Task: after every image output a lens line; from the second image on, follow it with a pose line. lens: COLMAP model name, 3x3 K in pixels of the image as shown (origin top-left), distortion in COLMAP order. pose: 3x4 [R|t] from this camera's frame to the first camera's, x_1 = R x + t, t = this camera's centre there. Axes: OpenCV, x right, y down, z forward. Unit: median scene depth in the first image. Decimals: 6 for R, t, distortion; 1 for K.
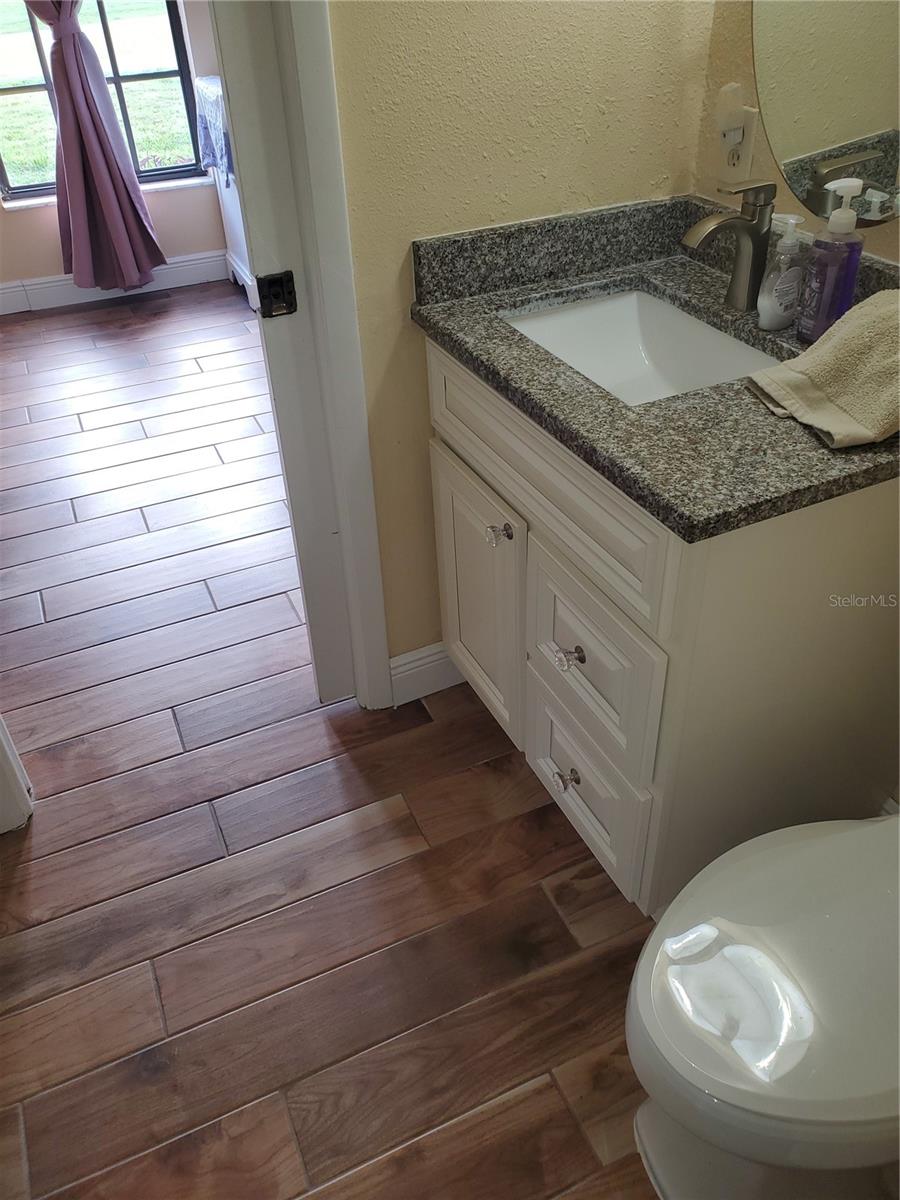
lens RADIAL K [[923.7, 0, 446.2], [0, 923.7, 588.4], [0, 0, 1]] dist [0.017497, -0.026620]
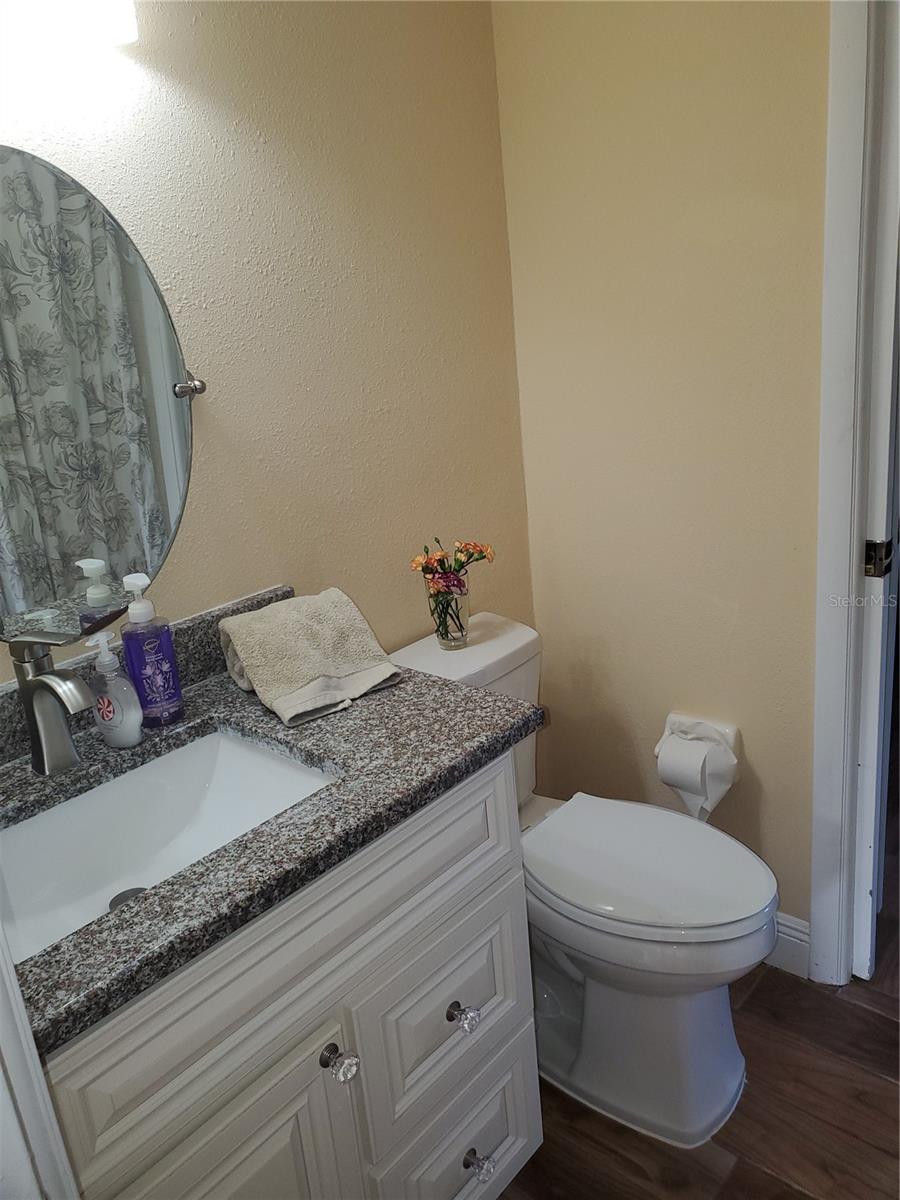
lens RADIAL K [[923.7, 0, 445.4], [0, 923.7, 590.0], [0, 0, 1]] dist [0.017497, -0.026620]
pose [[-0.398494, -0.203611, 0.894284, -0.524284], [0.631841, 0.645823, 0.428591, -0.533781], [-0.664815, 0.735837, -0.128707, 0.740097]]
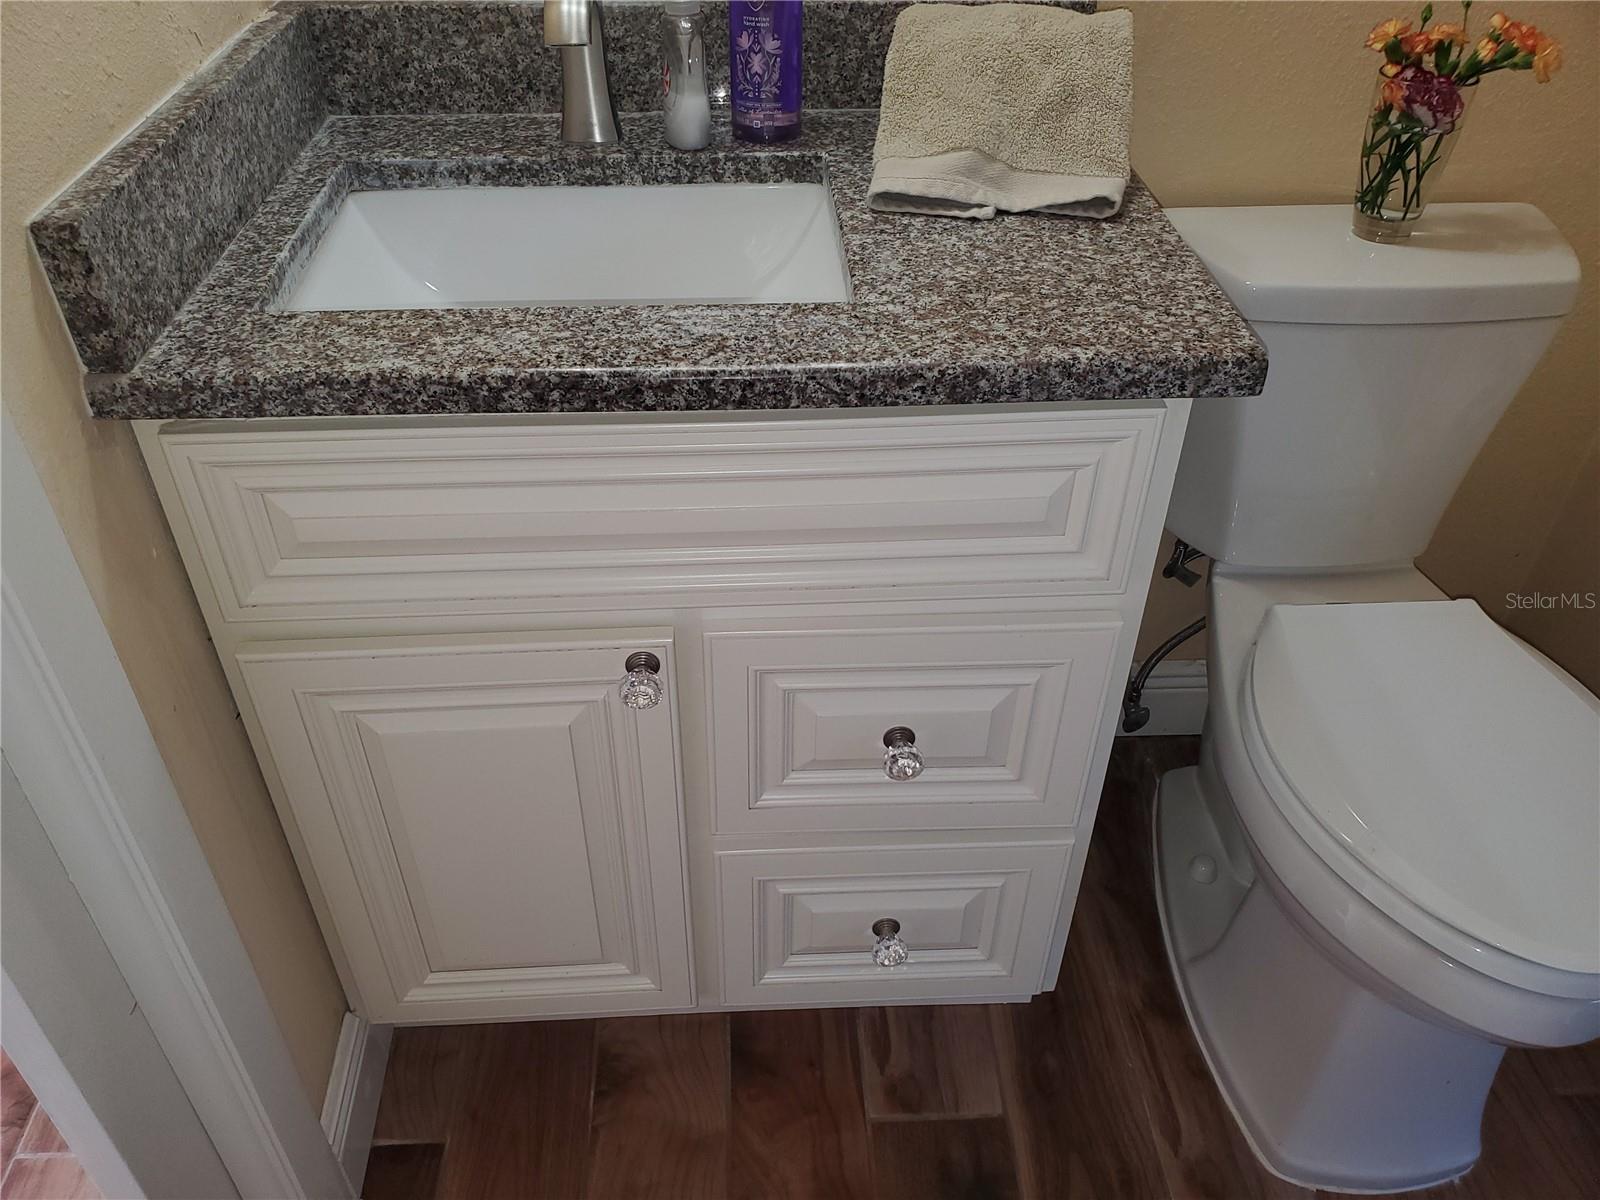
lens RADIAL K [[1231.6, 0, 771.5], [0, 1231.6, 596.7], [0, 0, 1]] dist [0.017497, -0.026620]
pose [[0.382792, -0.545479, 0.745602, -0.367990], [0.540939, 0.786594, 0.297751, -0.242497], [-0.748903, 0.289349, 0.596172, 0.521324]]
